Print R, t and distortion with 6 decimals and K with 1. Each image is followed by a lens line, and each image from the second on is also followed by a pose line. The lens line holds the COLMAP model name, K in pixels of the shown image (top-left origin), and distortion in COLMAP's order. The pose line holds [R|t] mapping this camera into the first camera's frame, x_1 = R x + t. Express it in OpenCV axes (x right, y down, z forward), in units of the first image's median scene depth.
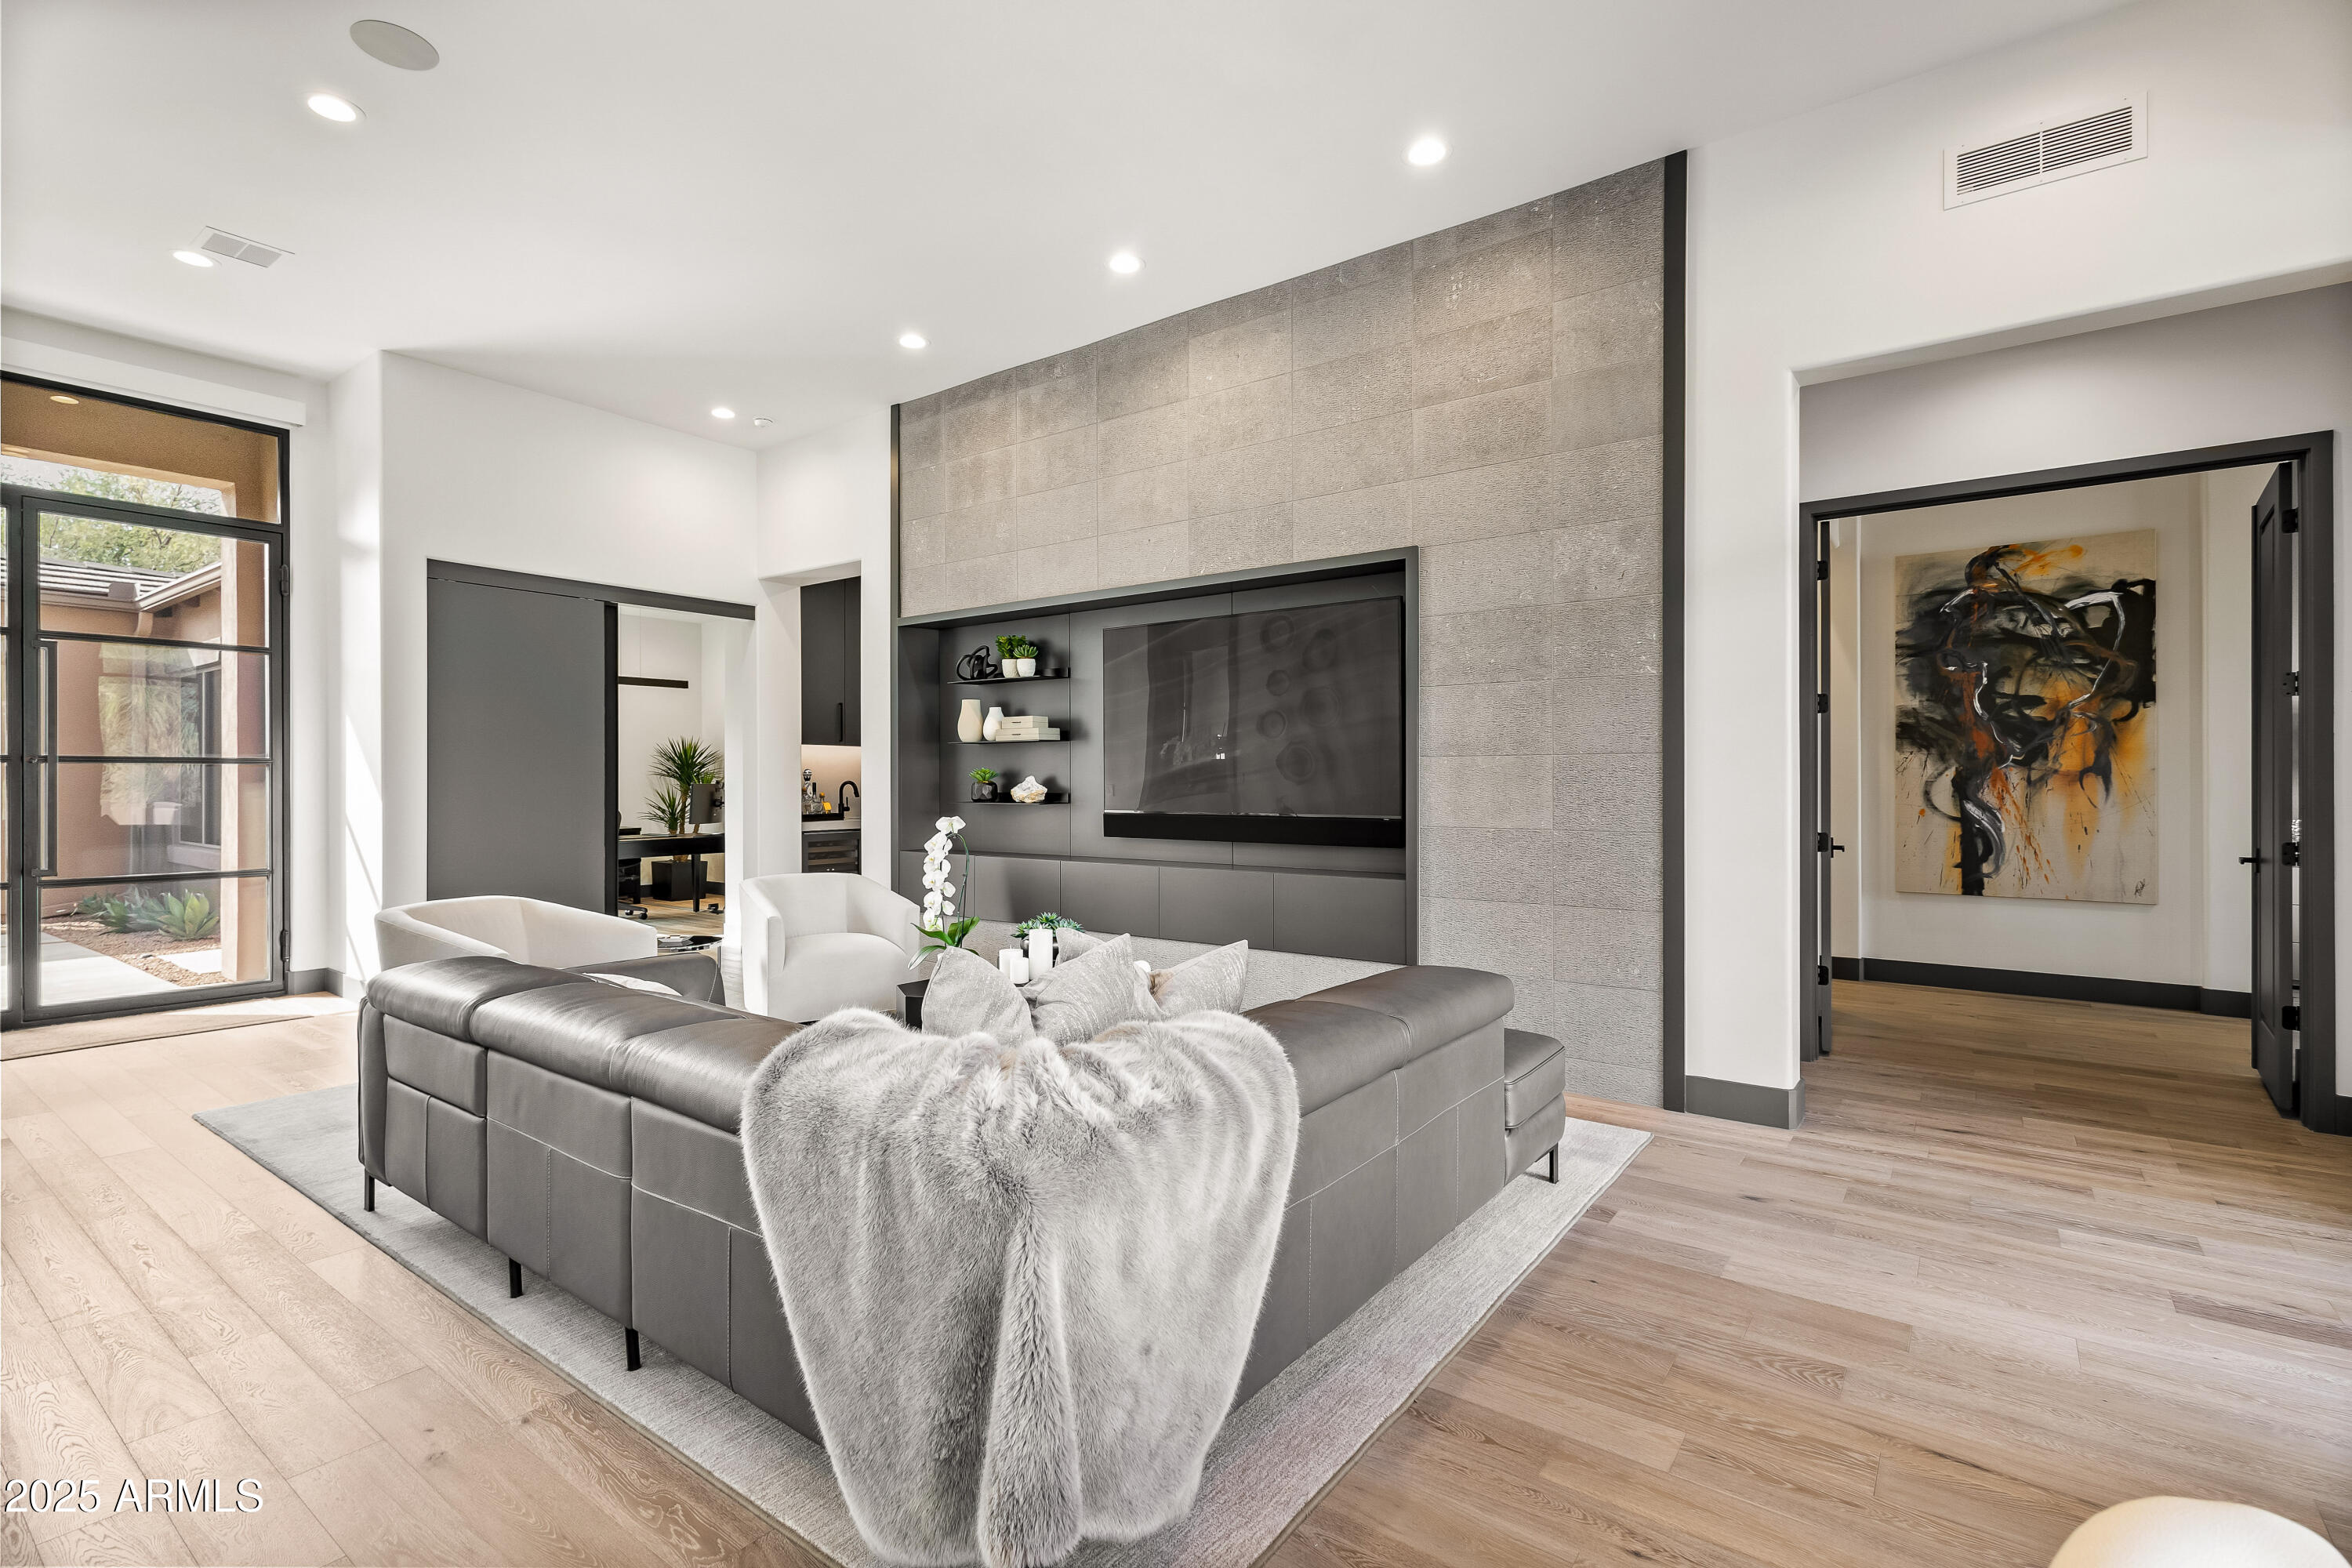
lens RADIAL K [[1097.2, 0, 1176.0], [0, 1097.2, 784.0], [0, 0, 1]] dist [0.009255, -0.000077]
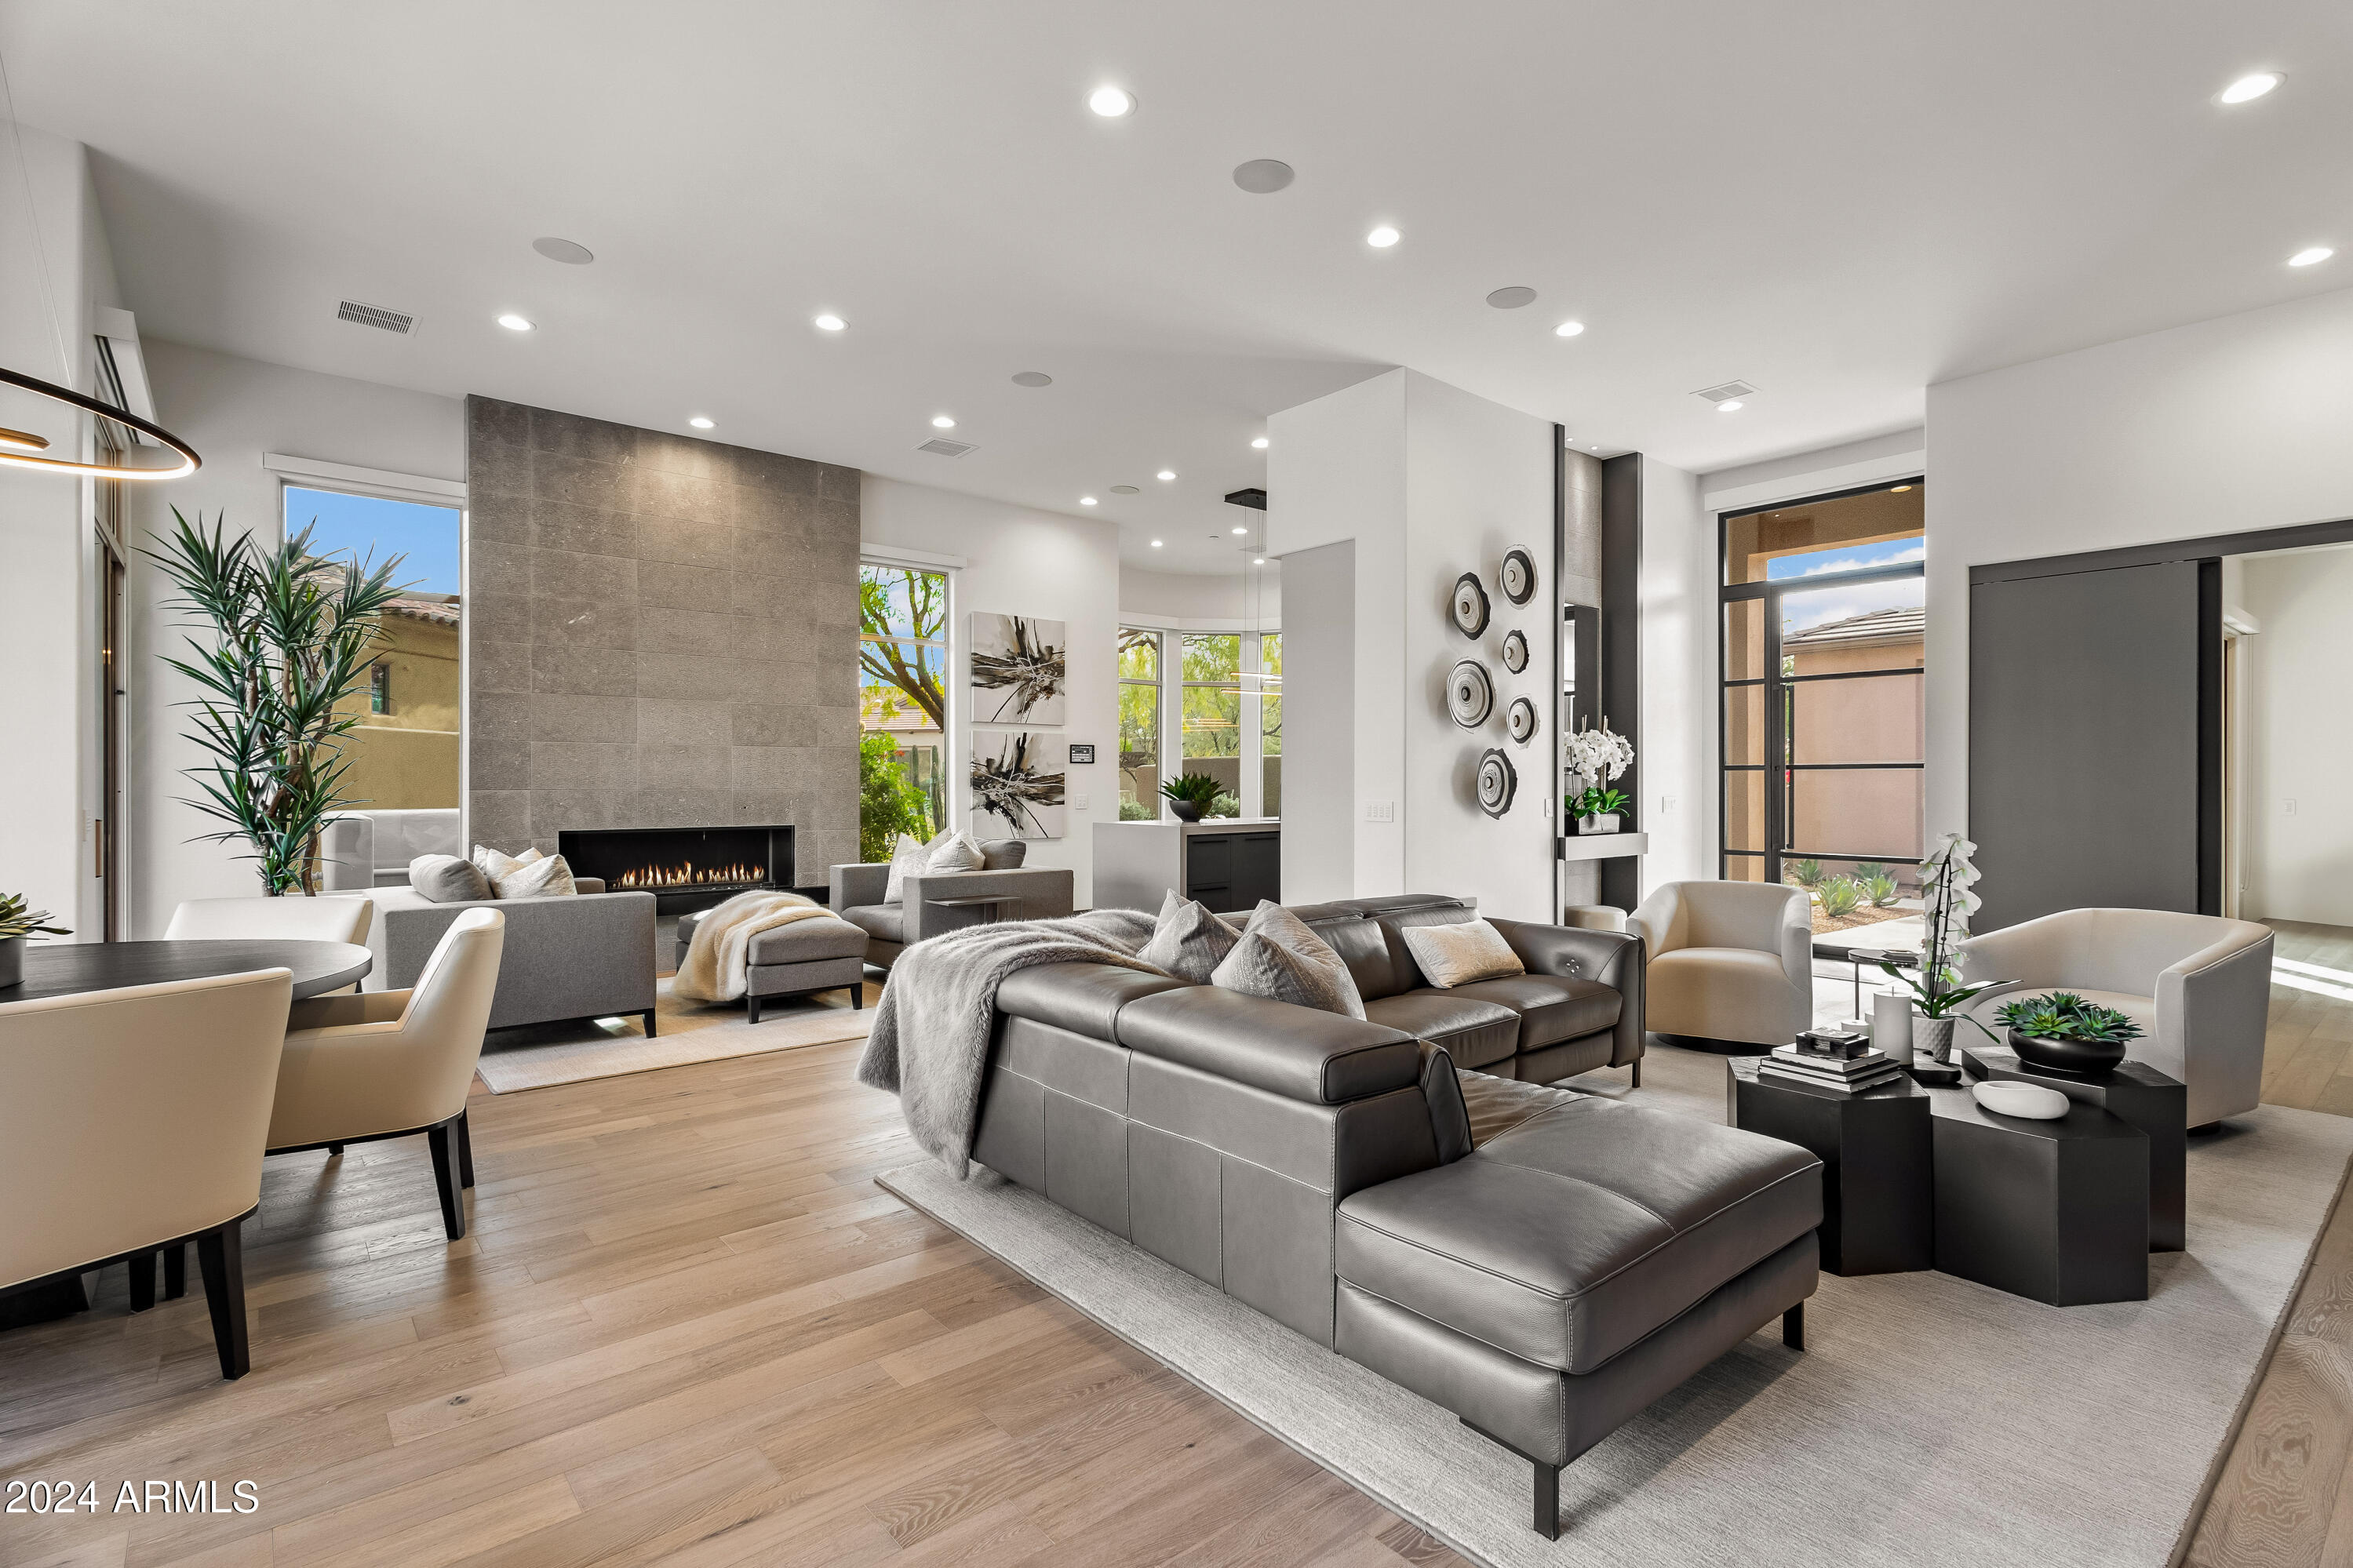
lens RADIAL K [[1103.7, 0, 1160.0], [0, 1103.7, 778.8], [0, 0, 1]] dist [0.006623, -0.001244]
pose [[-0.245920, -0.002230, -0.969288, 0.508625], [-0.003225, 0.999994, -0.001482, -0.002488], [0.969285, 0.002761, -0.245925, 0.528032]]
